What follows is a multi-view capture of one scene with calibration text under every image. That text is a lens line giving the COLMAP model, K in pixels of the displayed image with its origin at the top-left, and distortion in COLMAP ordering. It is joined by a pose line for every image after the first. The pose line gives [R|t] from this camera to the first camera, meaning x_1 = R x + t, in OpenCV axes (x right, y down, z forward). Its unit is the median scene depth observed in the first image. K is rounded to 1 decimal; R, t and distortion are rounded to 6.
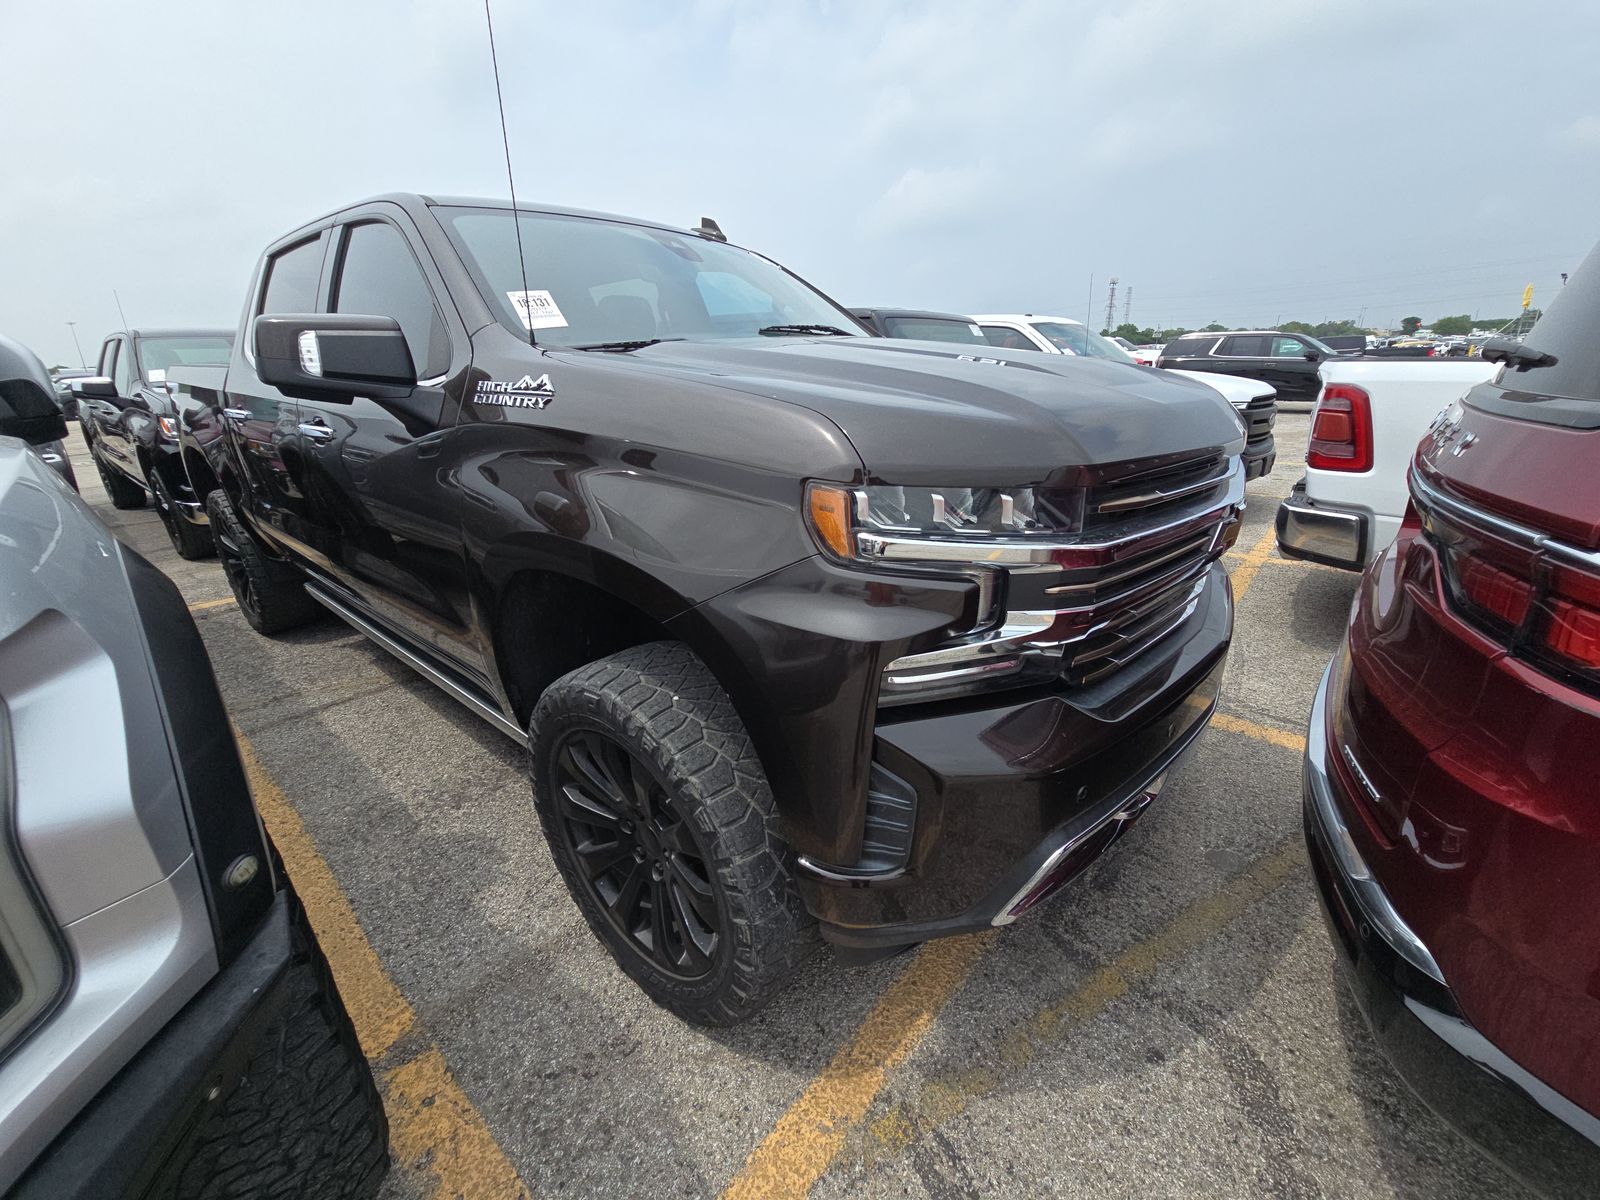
lens RADIAL K [[646.0, 0, 805.8], [0, 646.0, 597.3], [0, 0, 1]] dist [0.005717, -0.004431]
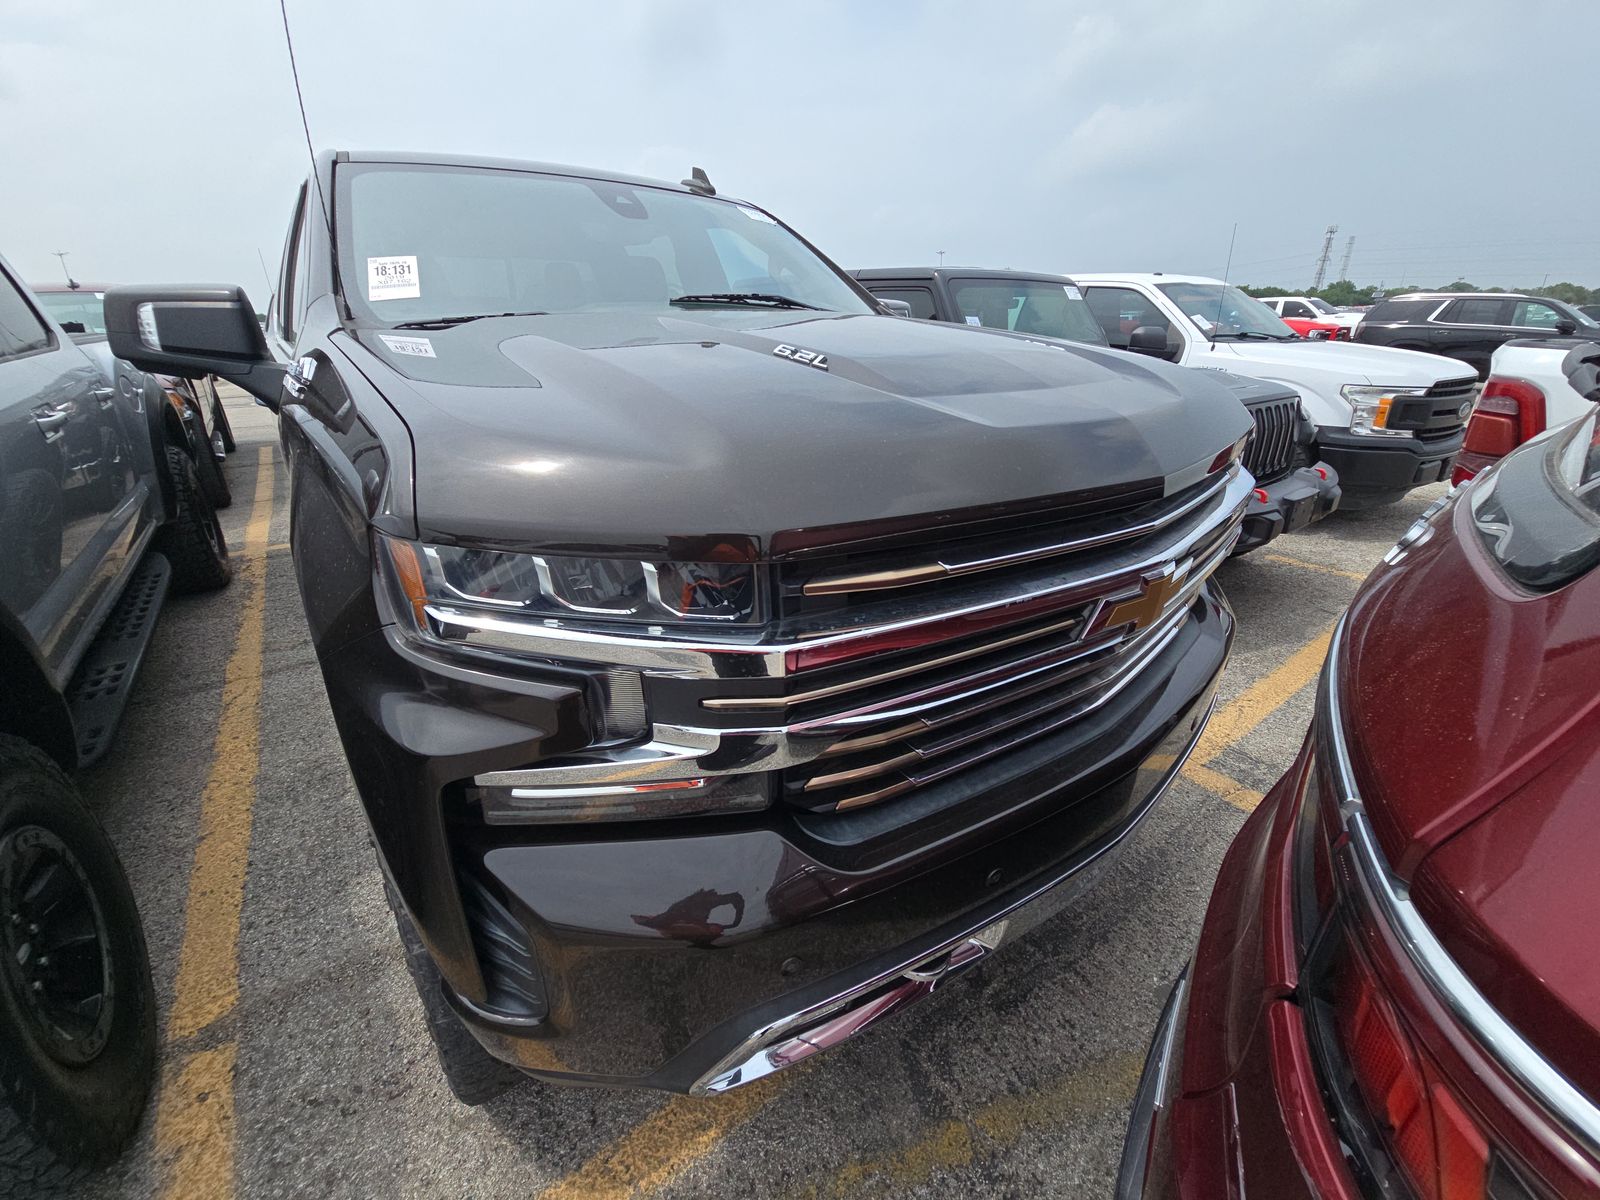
lens RADIAL K [[646.0, 0, 804.8], [0, 646.0, 596.0], [0, 0, 1]] dist [0.005717, -0.004431]
pose [[0.977389, 0.094884, -0.188963, 0.394676], [-0.084387, 0.994448, 0.062860, -0.117262], [0.193878, -0.045493, 0.979970, 0.220816]]
